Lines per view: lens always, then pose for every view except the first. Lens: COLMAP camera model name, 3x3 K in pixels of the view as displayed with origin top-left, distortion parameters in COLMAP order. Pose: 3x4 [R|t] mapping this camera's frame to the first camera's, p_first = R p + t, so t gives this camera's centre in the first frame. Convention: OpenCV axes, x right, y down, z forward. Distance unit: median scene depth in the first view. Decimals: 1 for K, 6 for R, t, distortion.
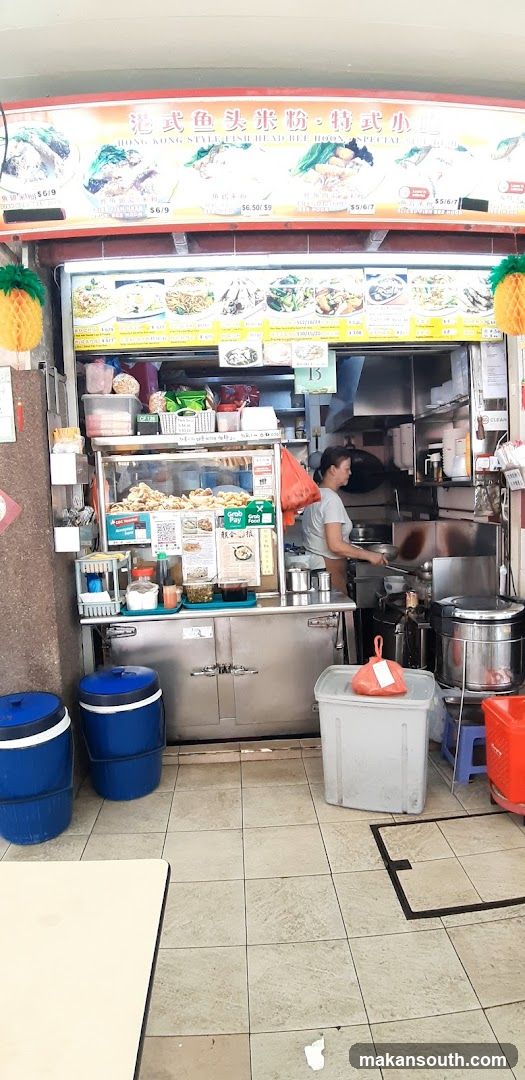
lens RADIAL K [[574.8, 0, 262.5], [0, 574.8, 540.0], [0, 0, 1]] dist [-0.076494, -0.034730]
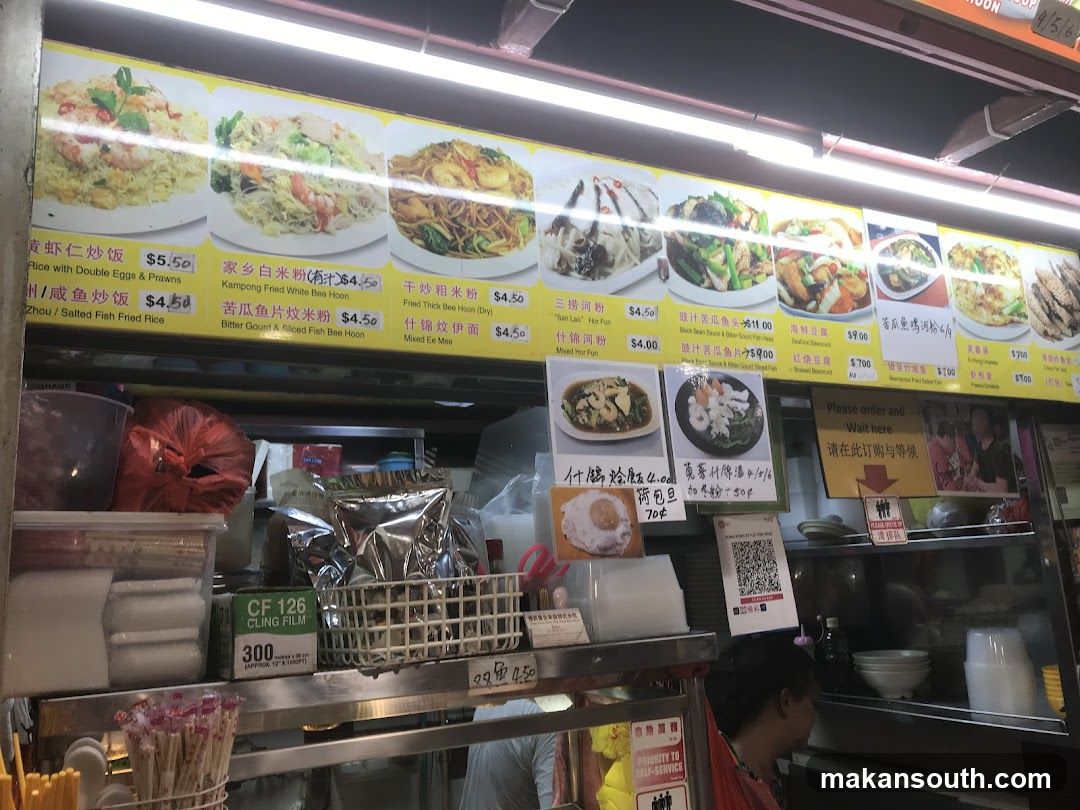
lens RADIAL K [[901.0, 0, 534.2], [0, 901.0, 390.4], [0, 0, 1]] dist [0.072770, -0.152805]
pose [[0.904061, 0.077664, 0.420287, -0.295506], [0.056035, 0.953326, -0.296698, -0.184563], [-0.423713, 0.291784, 0.857513, 0.592152]]
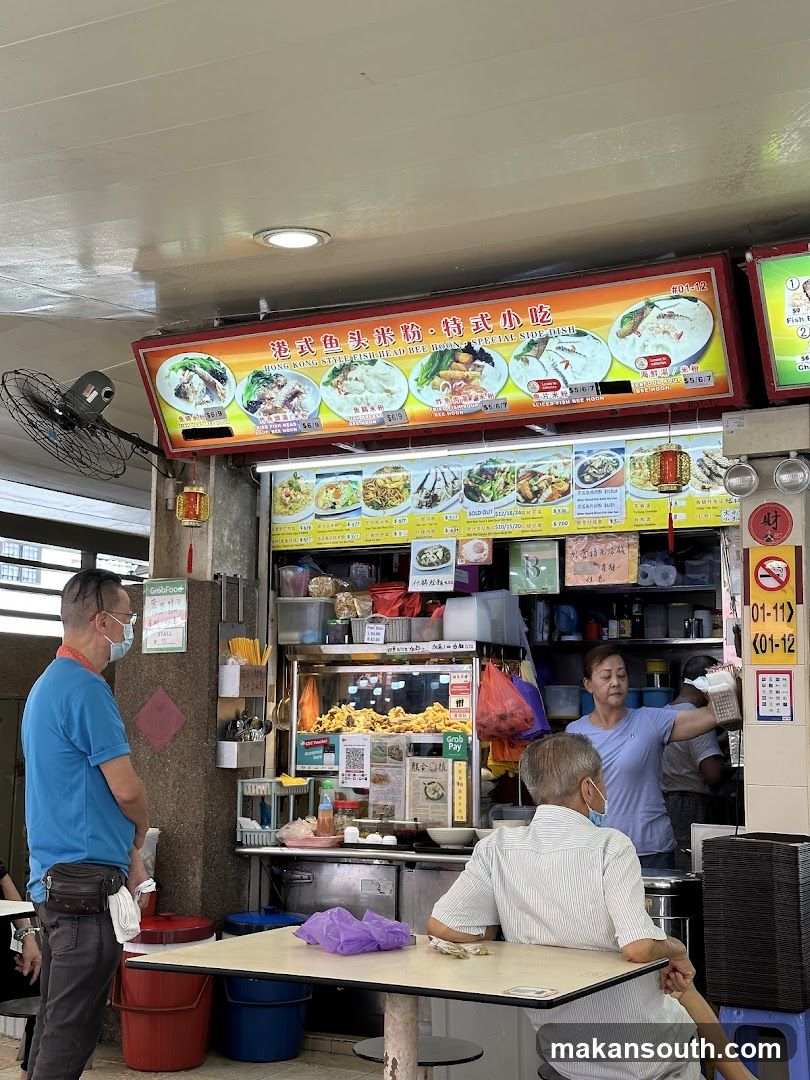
lens RADIAL K [[1485.5, 0, 405.0], [0, 1485.5, 540.0], [0, 0, 1]] dist [0.236869, 0.010409]
pose [[0.850238, -0.017314, -0.526114, 1.123619], [-0.092211, 0.979106, -0.181243, 0.066747], [0.518259, 0.202613, 0.830876, -0.906184]]
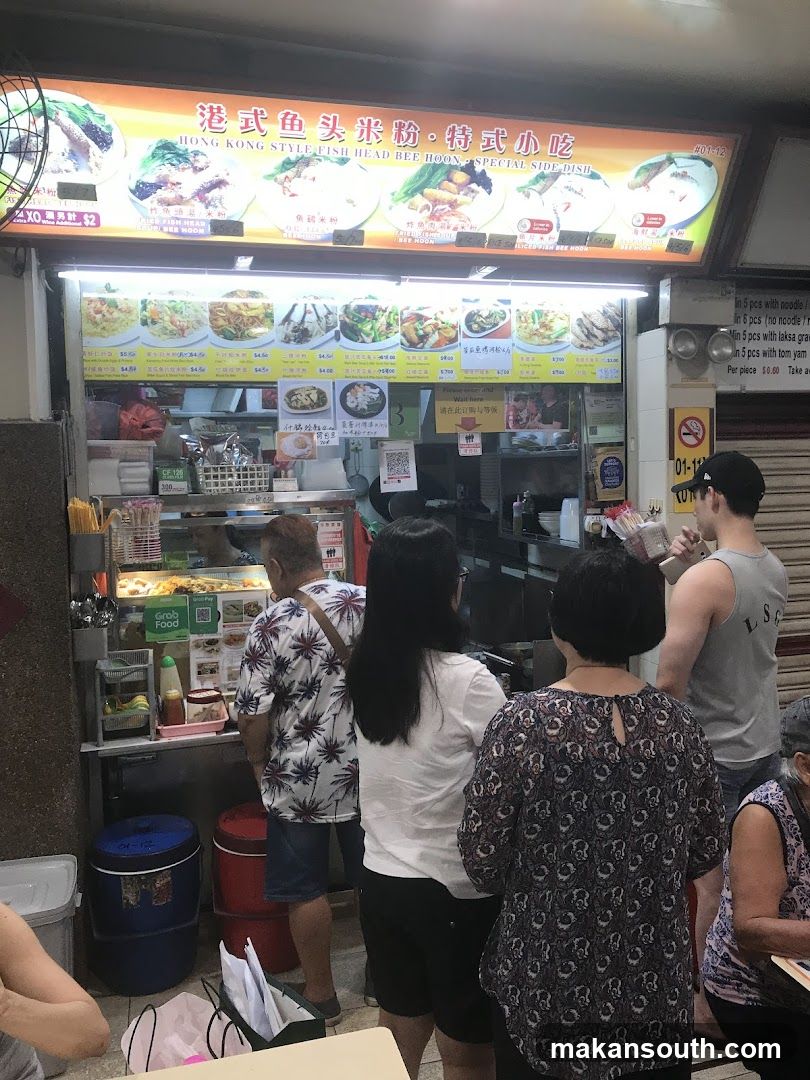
lens RADIAL K [[901.0, 0, 411.4], [0, 901.0, 524.4], [0, 0, 1]] dist [0.072770, -0.152805]
pose [[0.975500, 0.002873, 0.219981, -0.174210], [0.003581, 0.999575, -0.028937, -0.112746], [-0.219971, 0.029016, 0.975075, -0.243498]]
